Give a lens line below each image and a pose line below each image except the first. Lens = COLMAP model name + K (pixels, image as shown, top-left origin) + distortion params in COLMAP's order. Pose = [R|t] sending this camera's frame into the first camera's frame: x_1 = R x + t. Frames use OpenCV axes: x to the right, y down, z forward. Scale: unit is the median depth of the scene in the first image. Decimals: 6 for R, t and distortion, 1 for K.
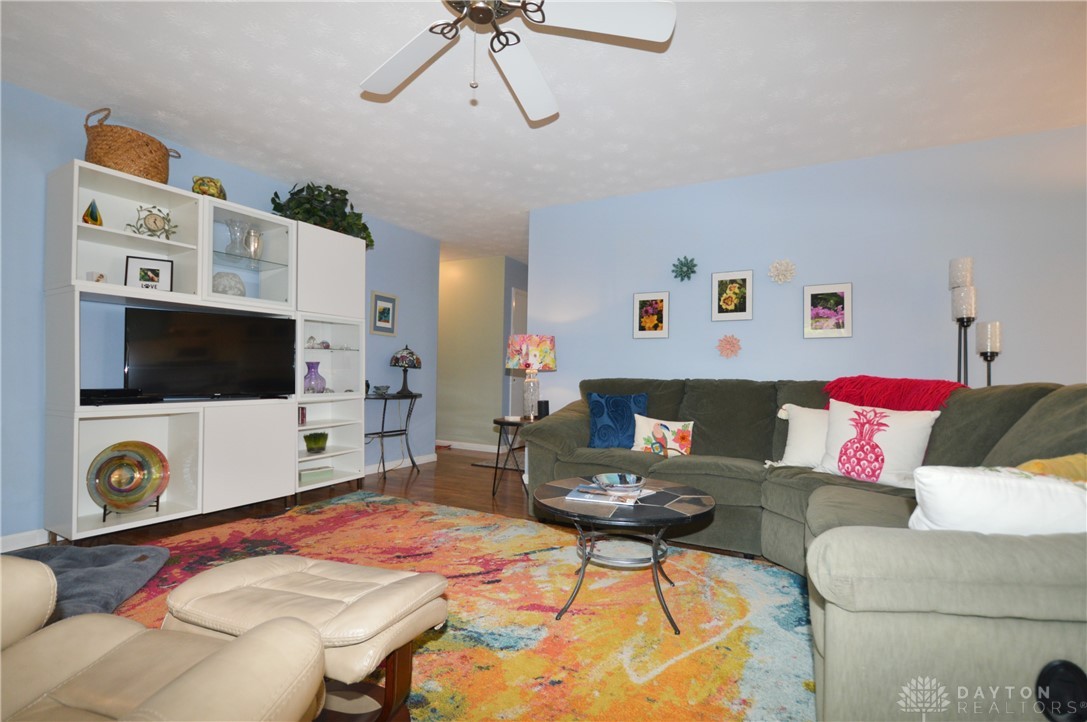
lens RADIAL K [[495.1, 0, 537.4], [0, 495.1, 366.6], [0, 0, 1]] dist [-0.007604, 0.000127]
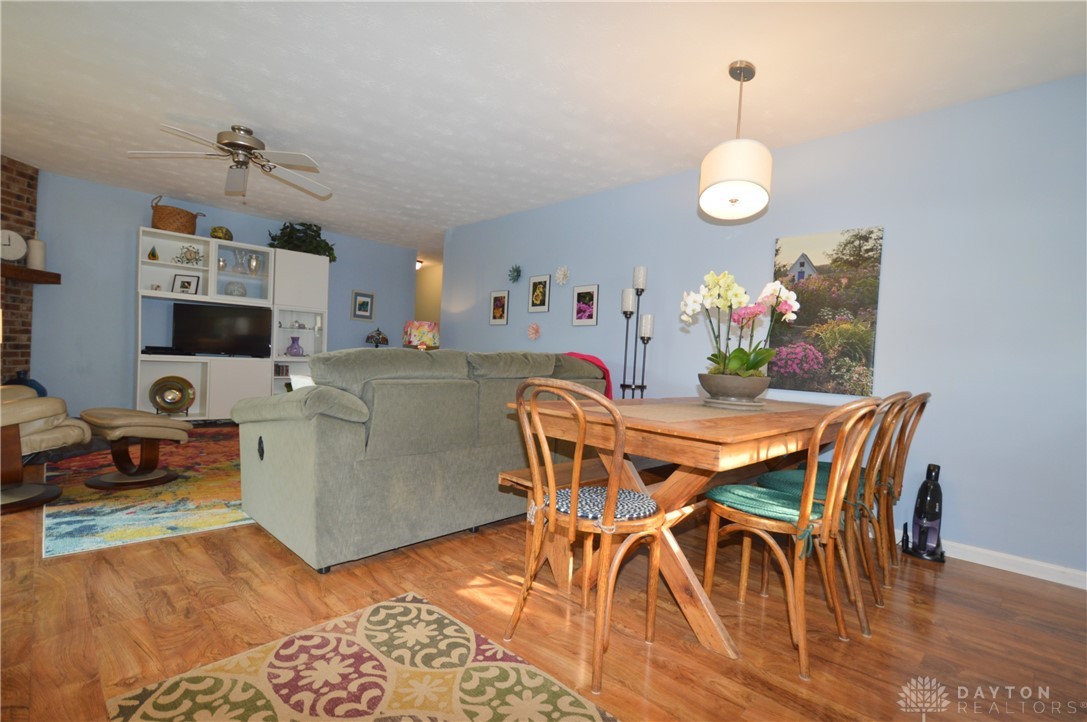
lens RADIAL K [[495.1, 0, 548.3], [0, 495.1, 362.2], [0, 0, 1]] dist [-0.007604, 0.000127]
pose [[0.959482, 0.035129, -0.279573, 0.861377], [-0.031126, 0.999340, 0.018745, 0.018628], [0.280047, -0.009284, 0.959942, -0.314321]]
